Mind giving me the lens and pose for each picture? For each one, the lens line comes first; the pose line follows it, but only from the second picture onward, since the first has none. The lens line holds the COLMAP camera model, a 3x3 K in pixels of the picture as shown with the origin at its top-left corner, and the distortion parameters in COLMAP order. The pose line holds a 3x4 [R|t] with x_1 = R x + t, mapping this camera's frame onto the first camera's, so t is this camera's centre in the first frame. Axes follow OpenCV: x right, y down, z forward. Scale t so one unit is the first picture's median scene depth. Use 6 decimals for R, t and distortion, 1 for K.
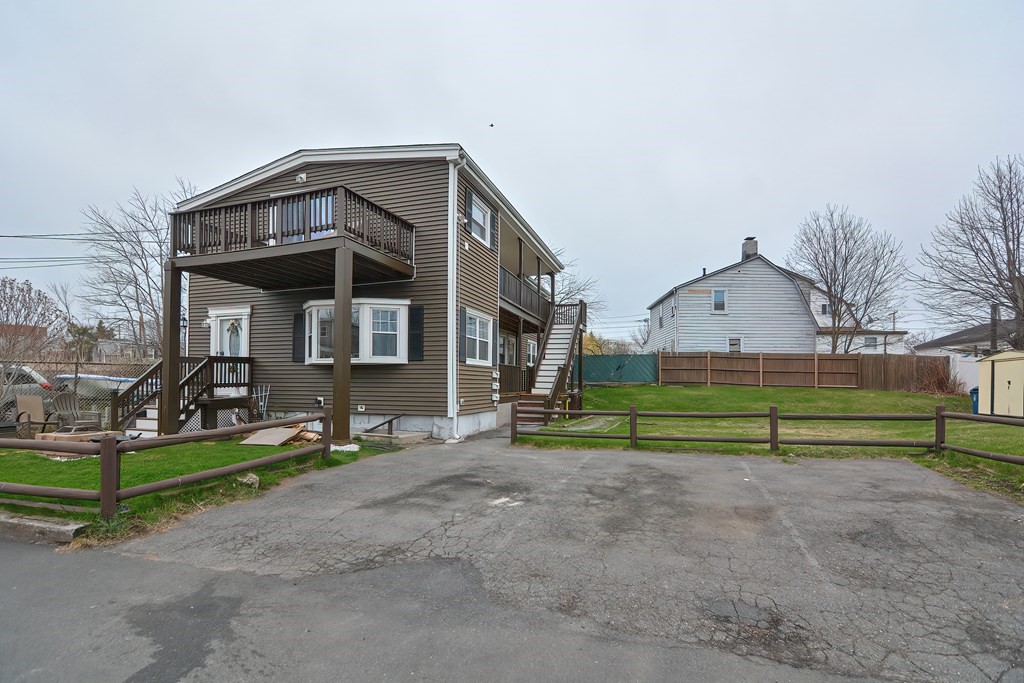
lens RADIAL K [[529.2, 0, 515.7], [0, 529.2, 417.8], [0, 0, 1]] dist [-0.003612, -0.000843]
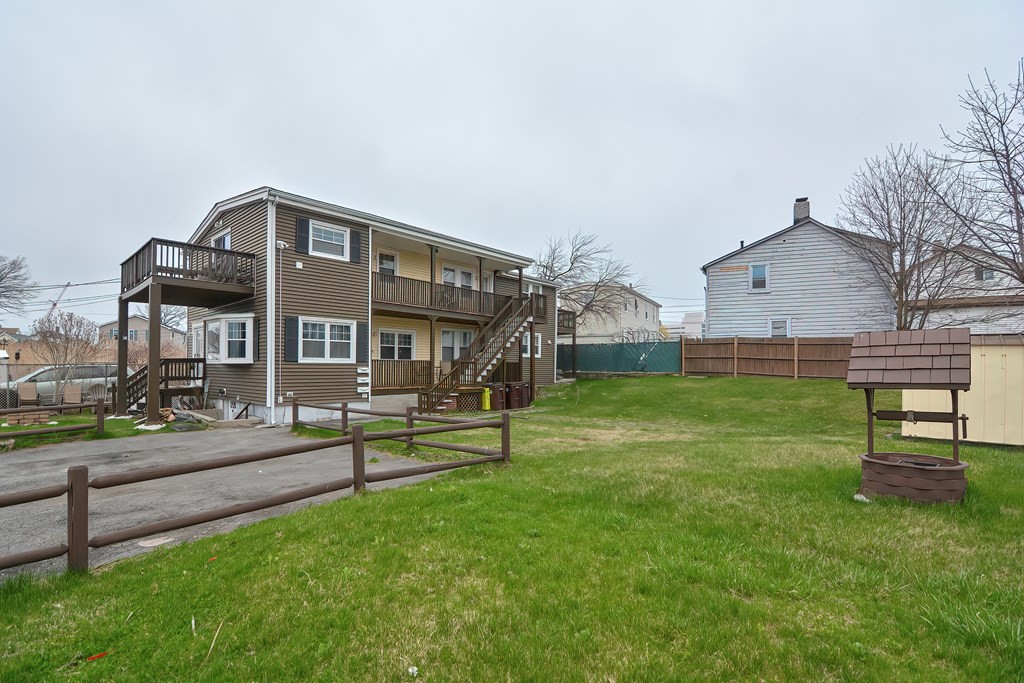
lens RADIAL K [[529.2, 0, 515.7], [0, 529.2, 417.8], [0, 0, 1]] dist [-0.003612, -0.000843]
pose [[0.904441, 0.037115, -0.424980, 0.820371], [-0.024366, 0.999076, 0.035398, -0.027772], [0.425901, -0.021661, 0.904510, 0.097916]]
